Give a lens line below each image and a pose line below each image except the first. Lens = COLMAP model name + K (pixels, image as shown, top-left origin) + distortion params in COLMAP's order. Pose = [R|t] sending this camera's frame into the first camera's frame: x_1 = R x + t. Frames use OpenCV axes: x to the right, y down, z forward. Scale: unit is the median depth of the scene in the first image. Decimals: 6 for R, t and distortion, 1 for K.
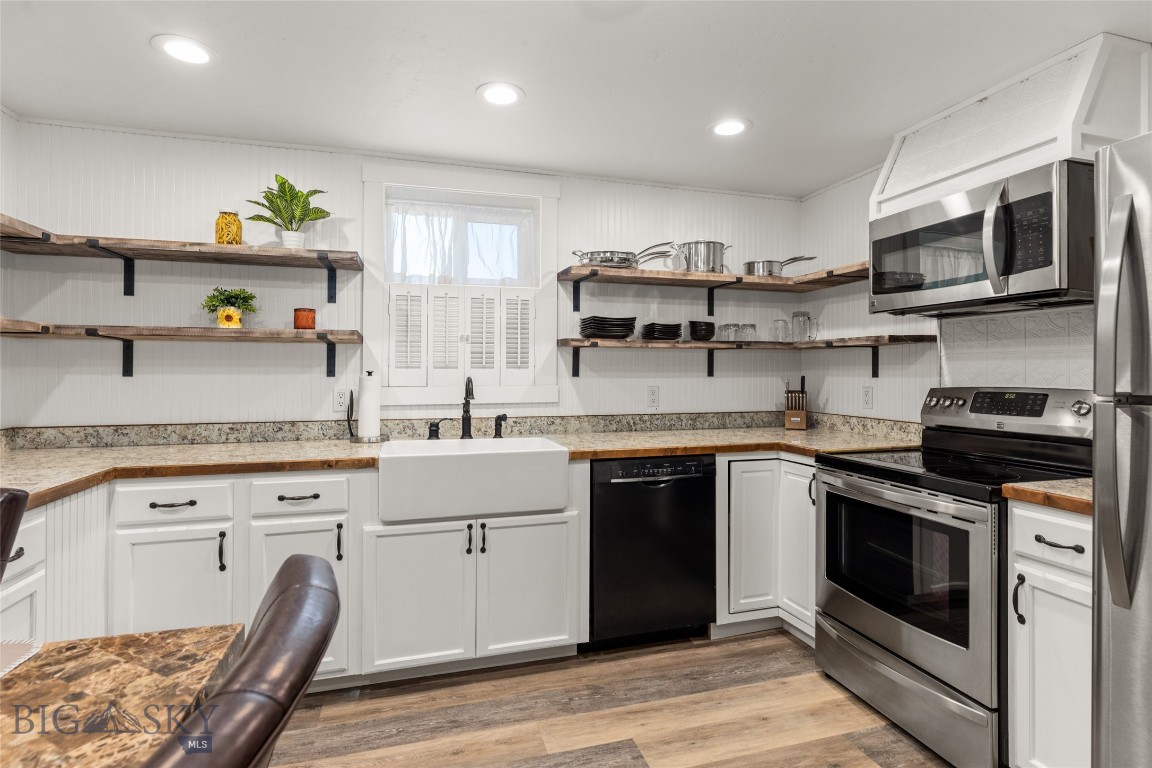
lens RADIAL K [[558.7, 0, 576.5], [0, 558.7, 364.1], [0, 0, 1]] dist [-0.004312, 0.000787]
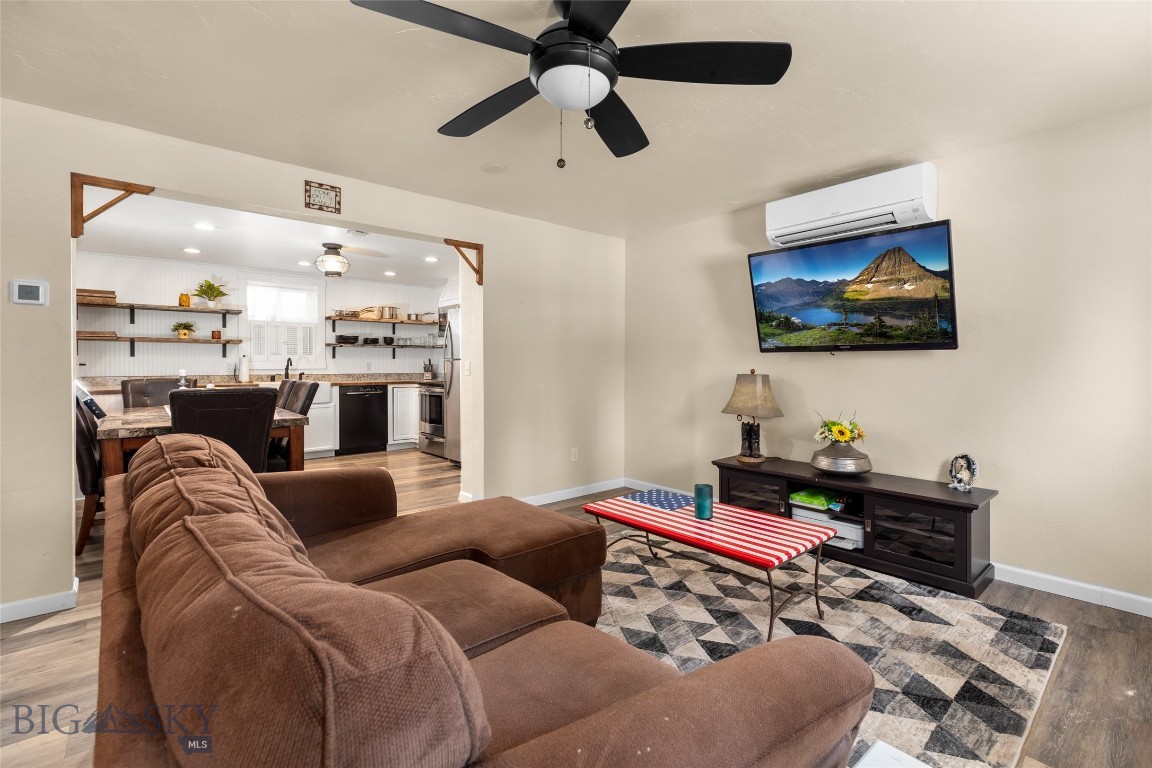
lens RADIAL K [[514.6, 0, 572.6], [0, 514.6, 378.6], [0, 0, 1]] dist [0.004995, 0.000414]
pose [[0.913176, -0.009841, 0.407446, 0.040551], [-0.008171, 0.999065, 0.042443, 0.007347], [-0.407483, -0.042087, 0.912243, -1.854072]]
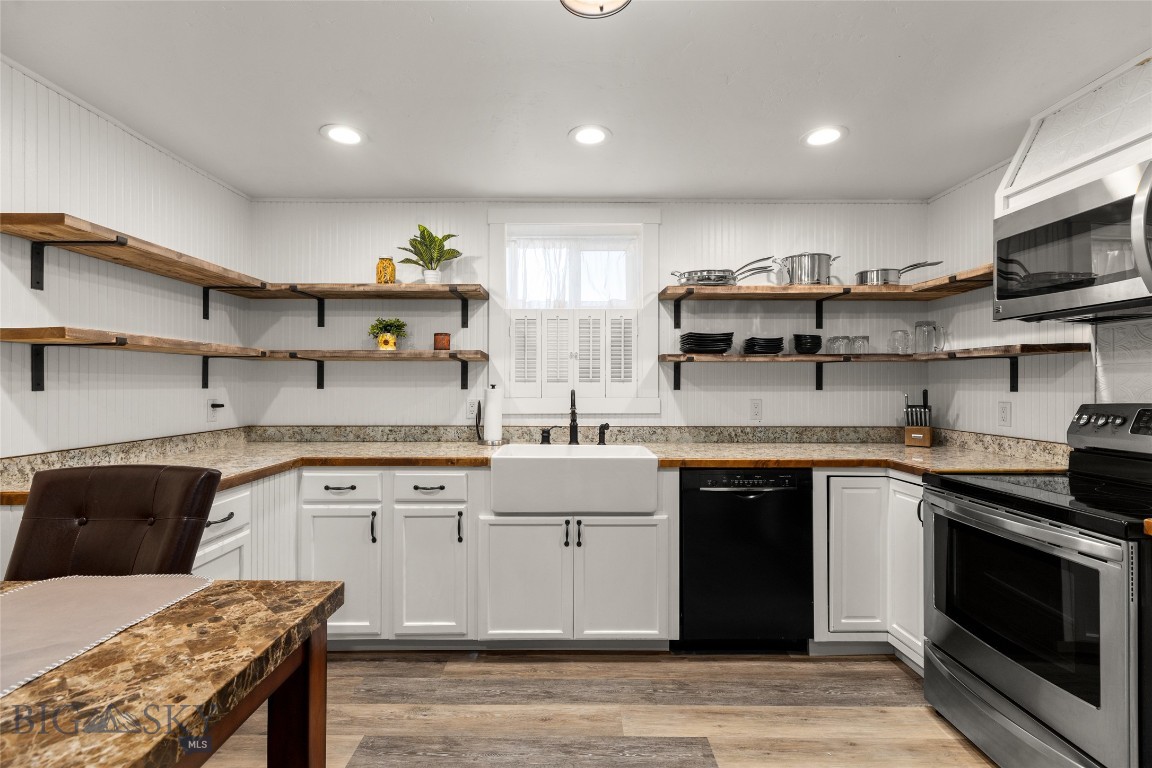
lens RADIAL K [[514.6, 0, 572.6], [0, 514.6, 378.6], [0, 0, 1]] dist [0.004995, 0.000414]
pose [[0.960002, -0.003166, -0.279974, 0.099954], [0.003582, 0.999993, 0.000975, -0.000510], [0.279969, -0.001939, 0.960007, 0.003773]]
